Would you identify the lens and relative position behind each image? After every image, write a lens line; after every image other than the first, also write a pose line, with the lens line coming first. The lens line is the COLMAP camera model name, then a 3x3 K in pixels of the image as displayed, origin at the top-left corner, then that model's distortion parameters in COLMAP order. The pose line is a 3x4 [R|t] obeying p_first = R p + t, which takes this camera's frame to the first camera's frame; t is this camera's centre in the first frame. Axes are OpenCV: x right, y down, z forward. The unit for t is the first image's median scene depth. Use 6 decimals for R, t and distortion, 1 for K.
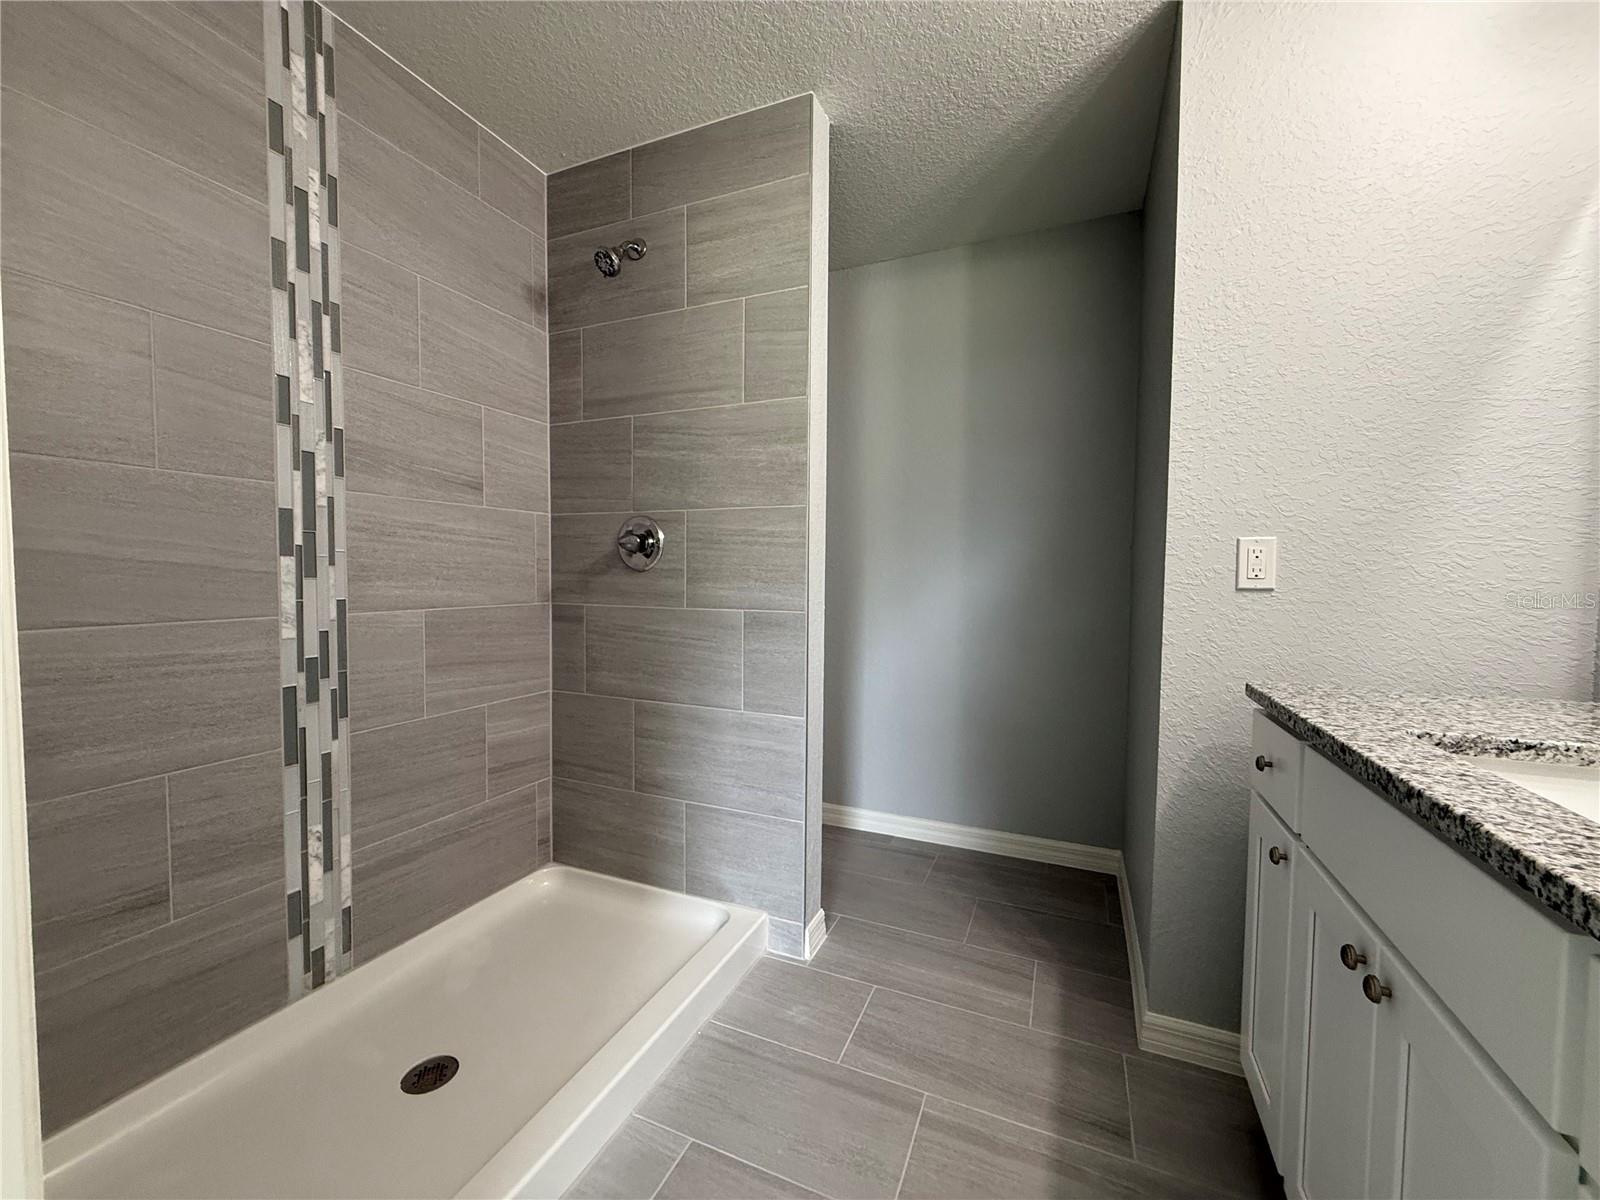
lens RADIAL K [[640.6, 0, 790.7], [0, 640.6, 598.5], [0, 0, 1]] dist [0.002419, 0.000423]
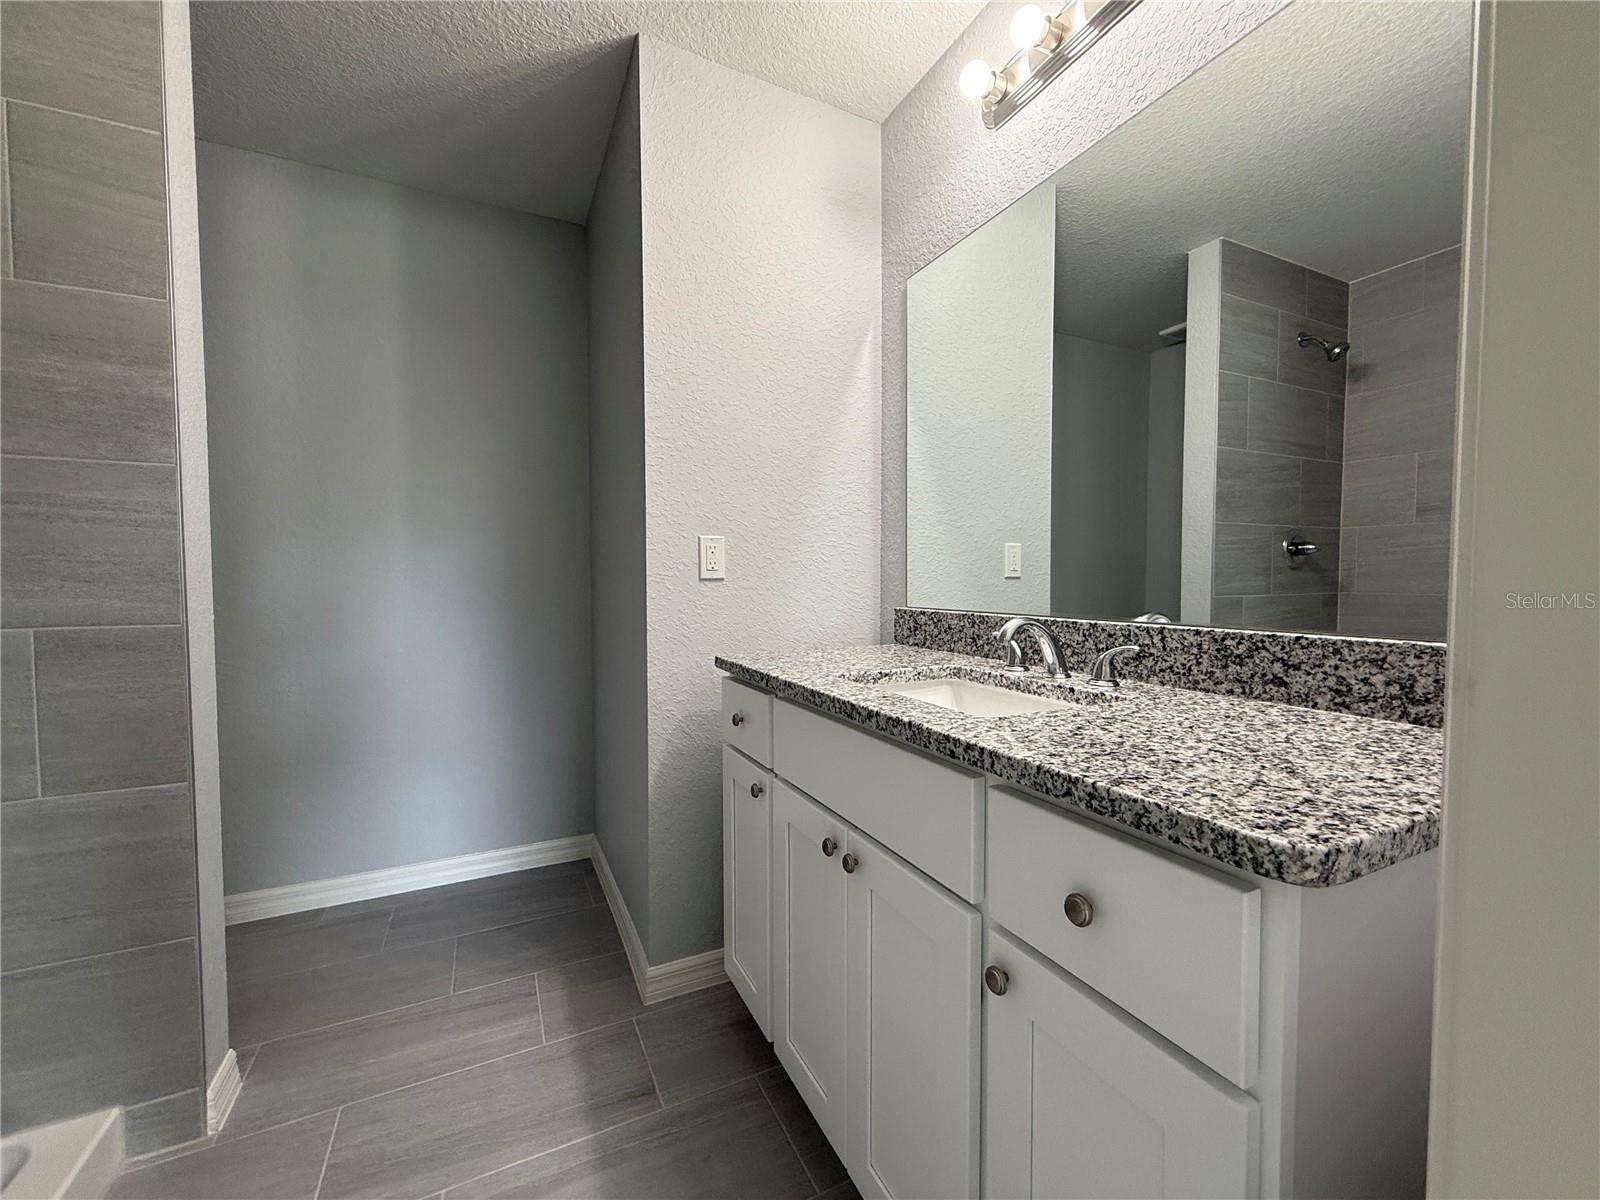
lens RADIAL K [[640.6, 0, 801.0], [0, 640.6, 599.1], [0, 0, 1]] dist [0.002419, 0.000423]
pose [[0.647860, -0.037214, 0.760850, -0.096605], [0.037554, 0.999152, 0.016893, 0.010149], [-0.760834, 0.017629, 0.648708, 0.100933]]
